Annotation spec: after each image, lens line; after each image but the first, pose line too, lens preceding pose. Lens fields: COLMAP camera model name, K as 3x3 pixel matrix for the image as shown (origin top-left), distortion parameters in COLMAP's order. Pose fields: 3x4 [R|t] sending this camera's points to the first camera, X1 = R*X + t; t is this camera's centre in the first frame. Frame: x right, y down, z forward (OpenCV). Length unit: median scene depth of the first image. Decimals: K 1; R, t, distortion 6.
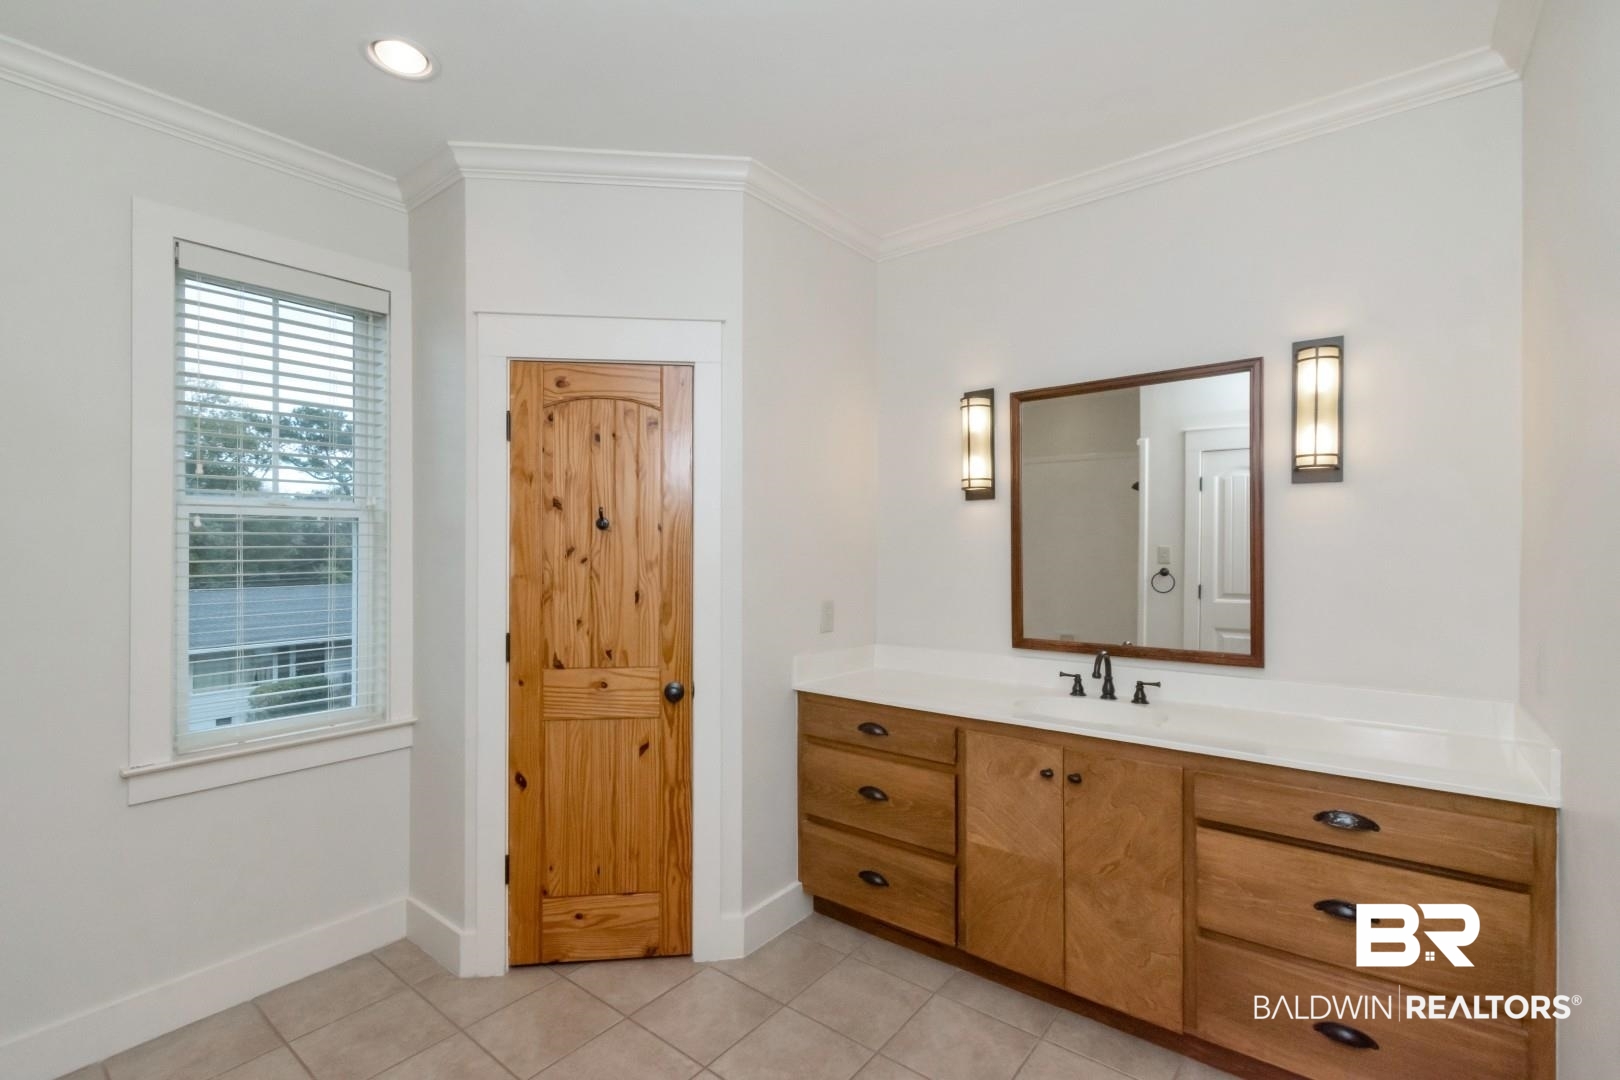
lens RADIAL K [[715.9, 0, 810.0], [0, 715.9, 540.0], [0, 0, 1]] dist [-0.002114, -0.000190]
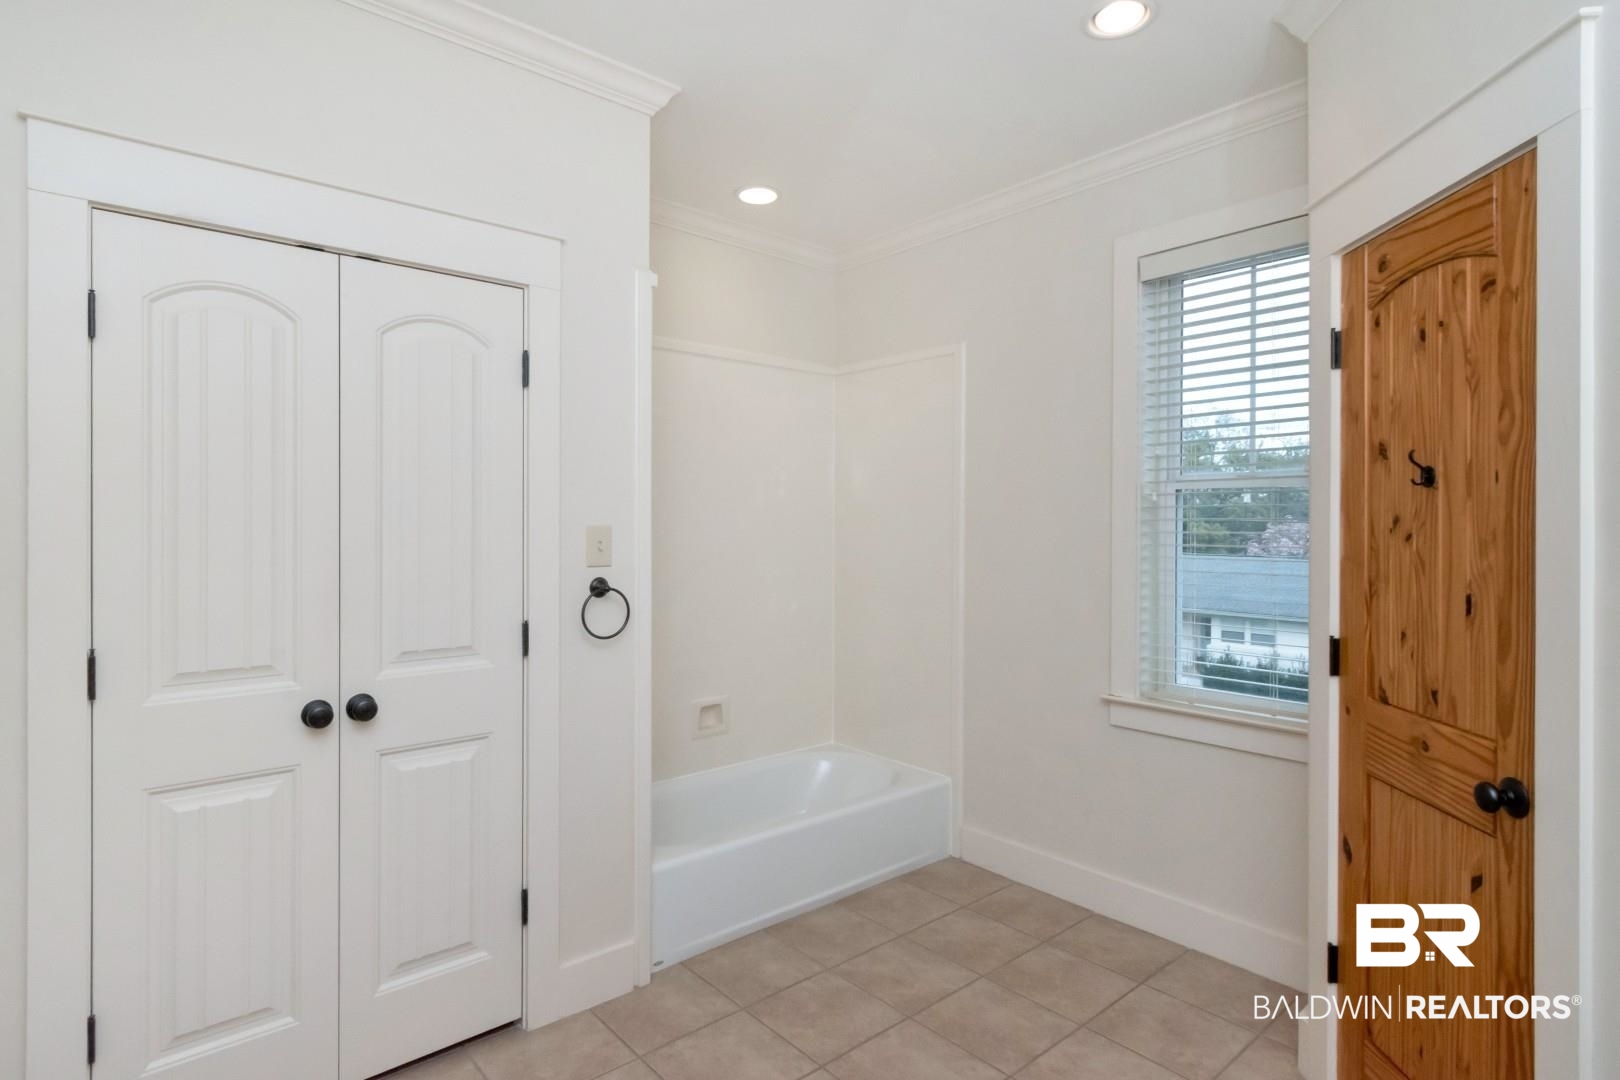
lens RADIAL K [[852.1, 0, 806.3], [0, 852.1, 522.6], [0, 0, 1]] dist [0.004016, 0.000725]
pose [[-0.194674, -0.003880, -0.980860, 0.514375], [0.007111, 0.999960, -0.005367, 0.015630], [0.980842, -0.008020, -0.194639, 0.631284]]
